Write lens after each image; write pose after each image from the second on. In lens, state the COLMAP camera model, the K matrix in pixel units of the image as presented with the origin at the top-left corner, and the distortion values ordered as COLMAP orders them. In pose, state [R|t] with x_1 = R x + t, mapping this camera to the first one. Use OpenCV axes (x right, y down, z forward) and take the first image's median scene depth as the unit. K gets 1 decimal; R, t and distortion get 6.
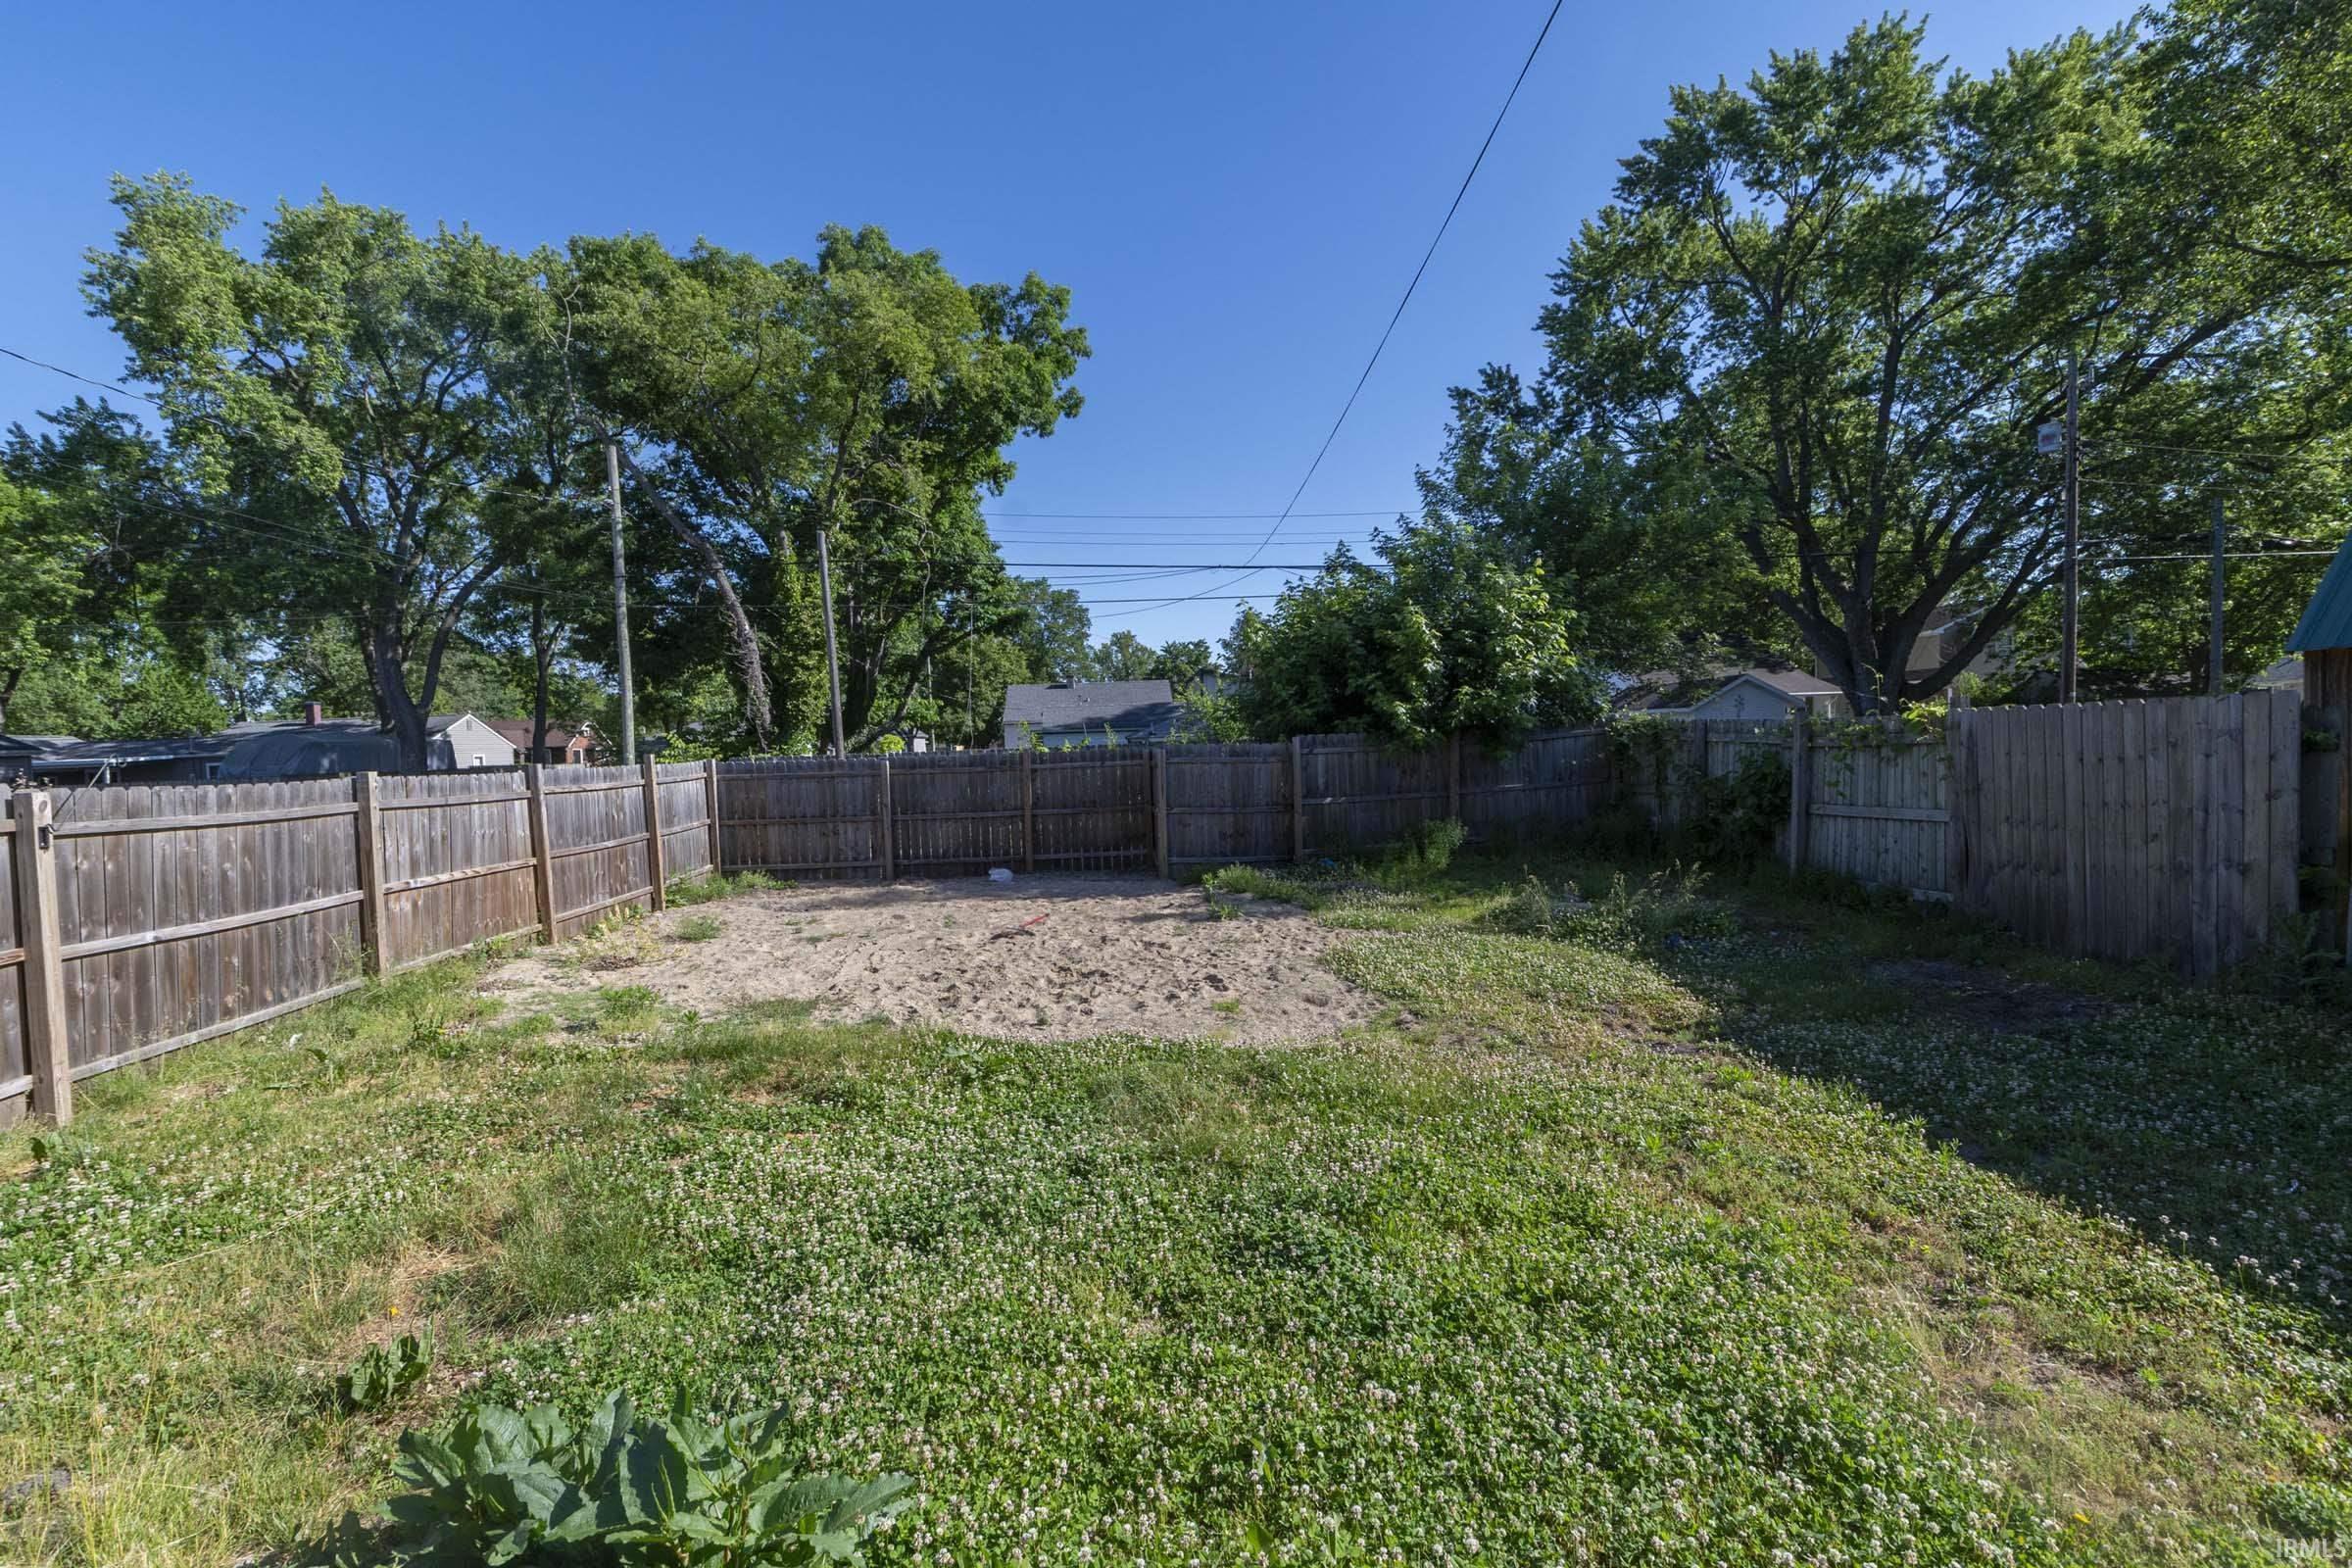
lens RADIAL K [[1031.2, 0, 1176.0], [0, 1031.2, 784.0], [0, 0, 1]] dist [0.000722, 0.000134]
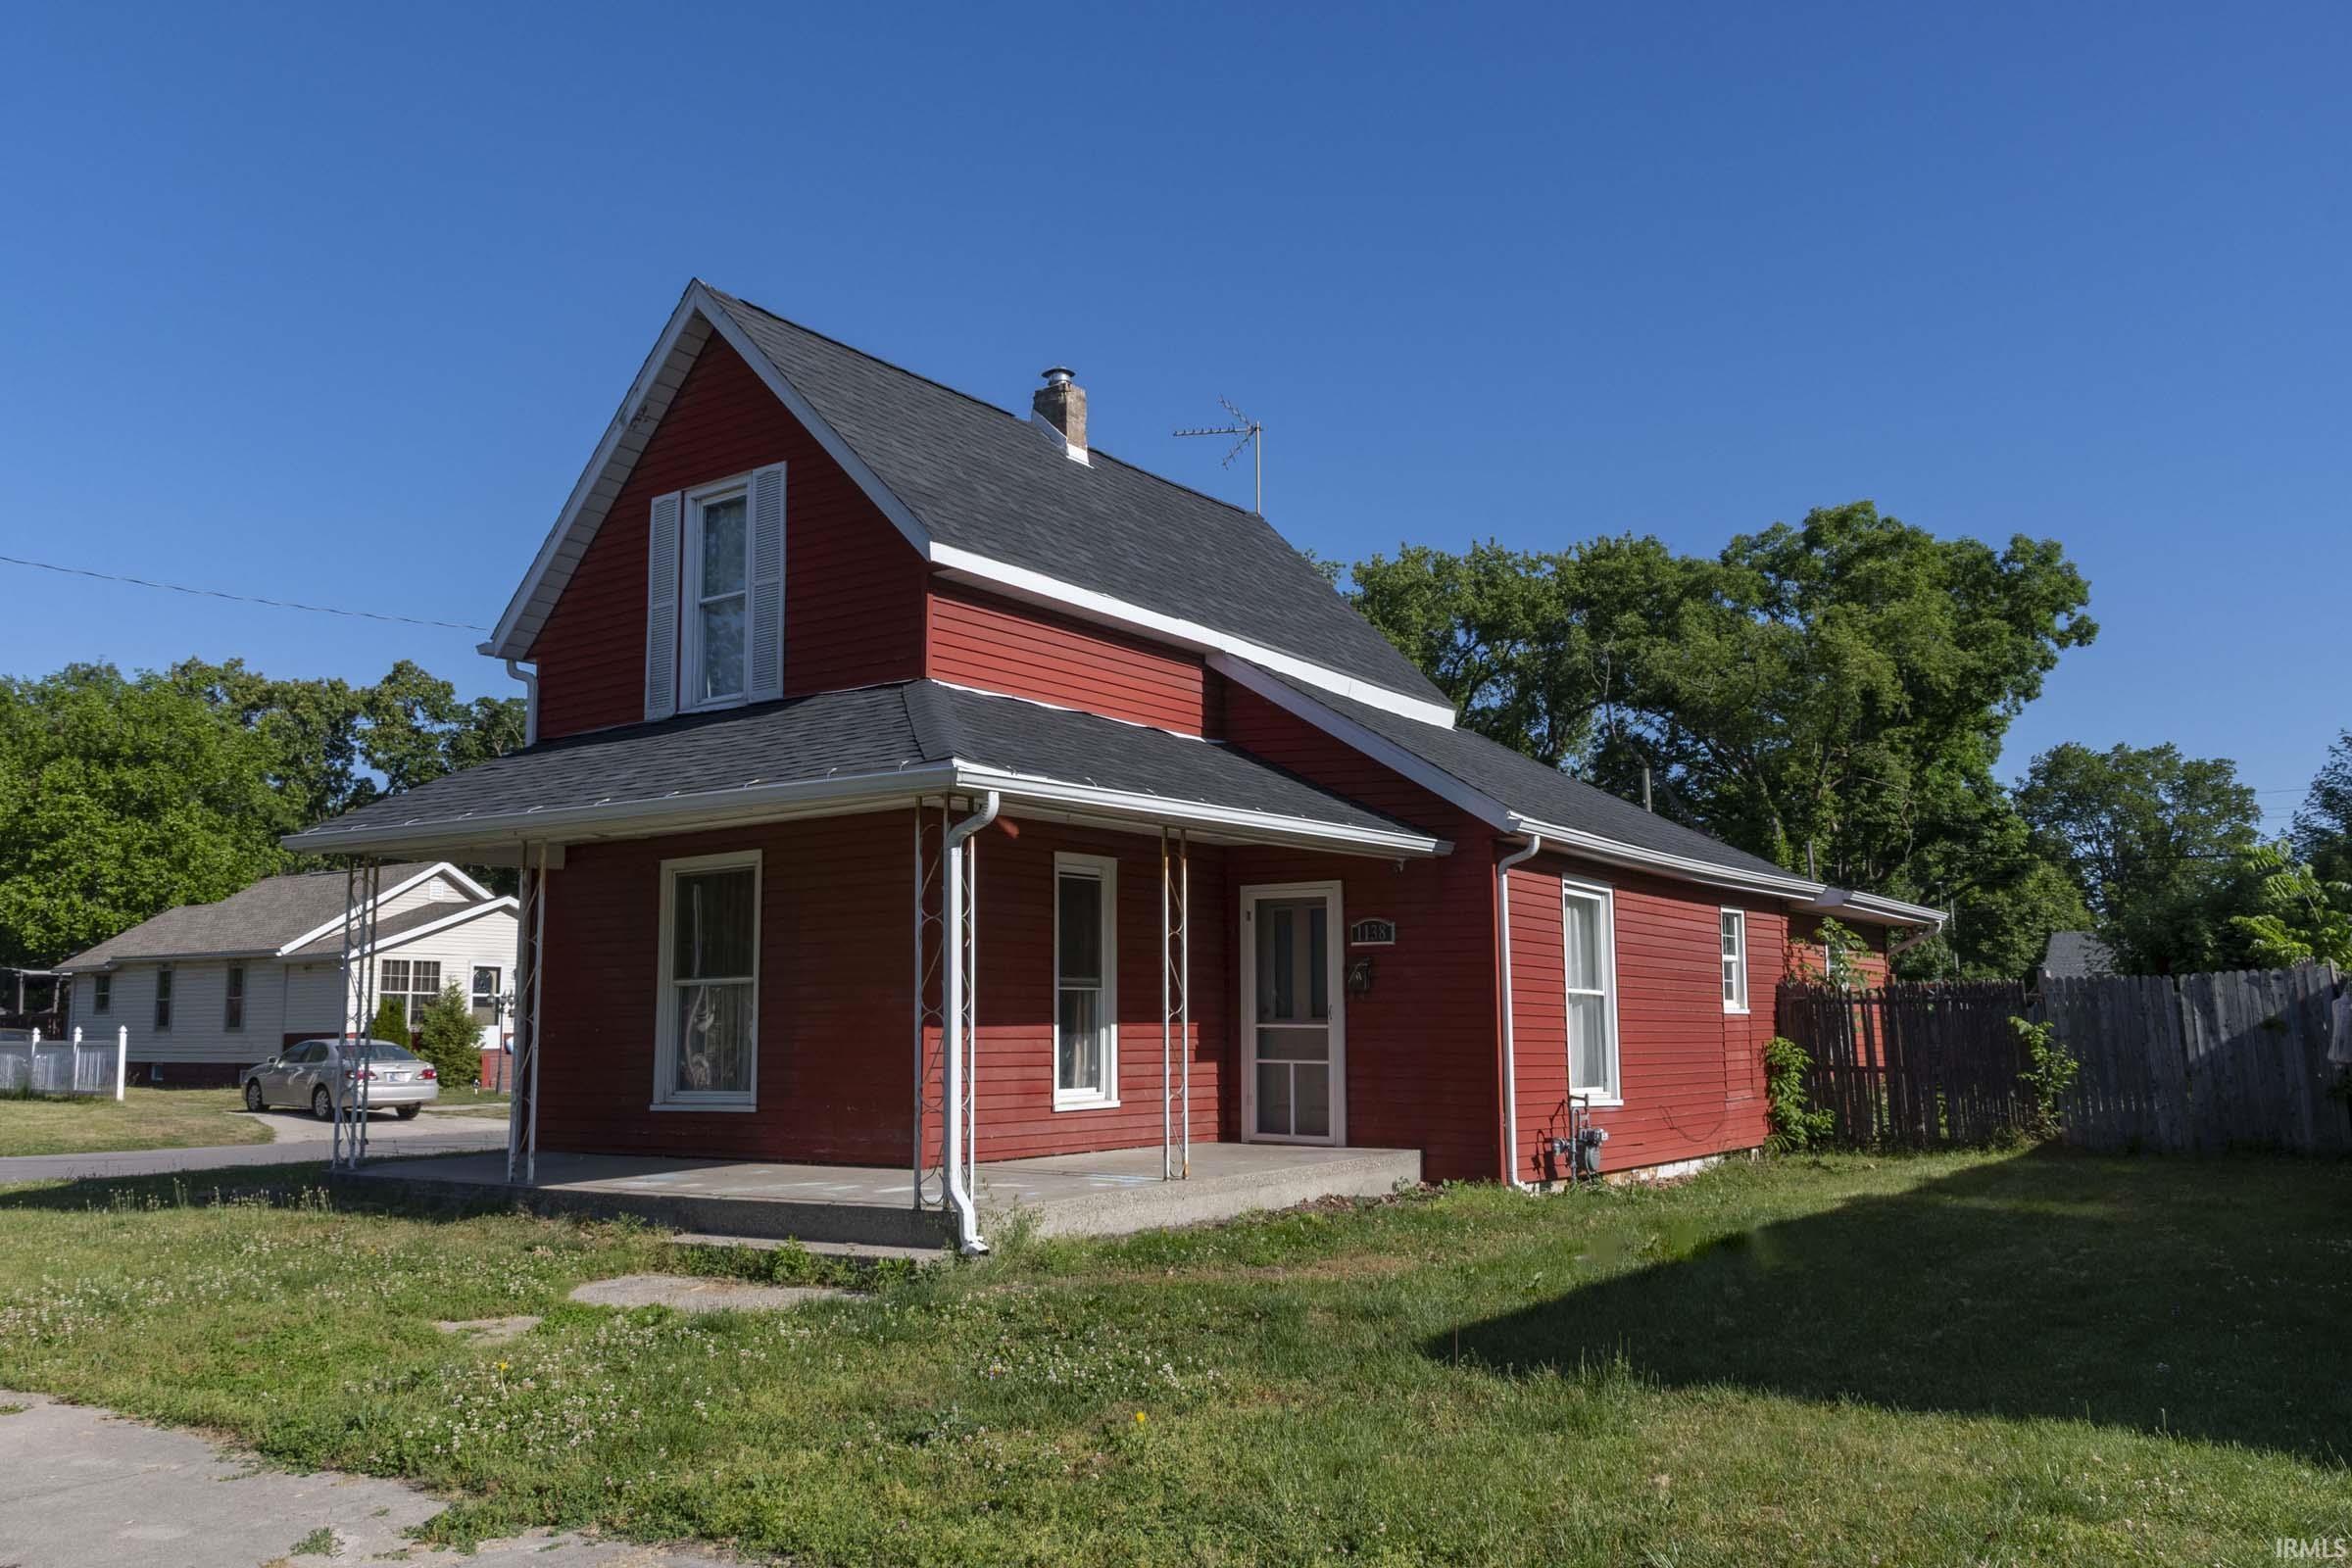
lens RADIAL K [[1803.4, 0, 1176.0], [0, 1803.4, 784.0], [0, 0, 1]] dist [0.010828, 0.003689]
pose [[0.787133, -0.056601, -0.614181, 0.240143], [-0.043698, 0.988160, -0.147070, 0.032727], [0.615233, 0.142602, 0.775340, -0.706793]]
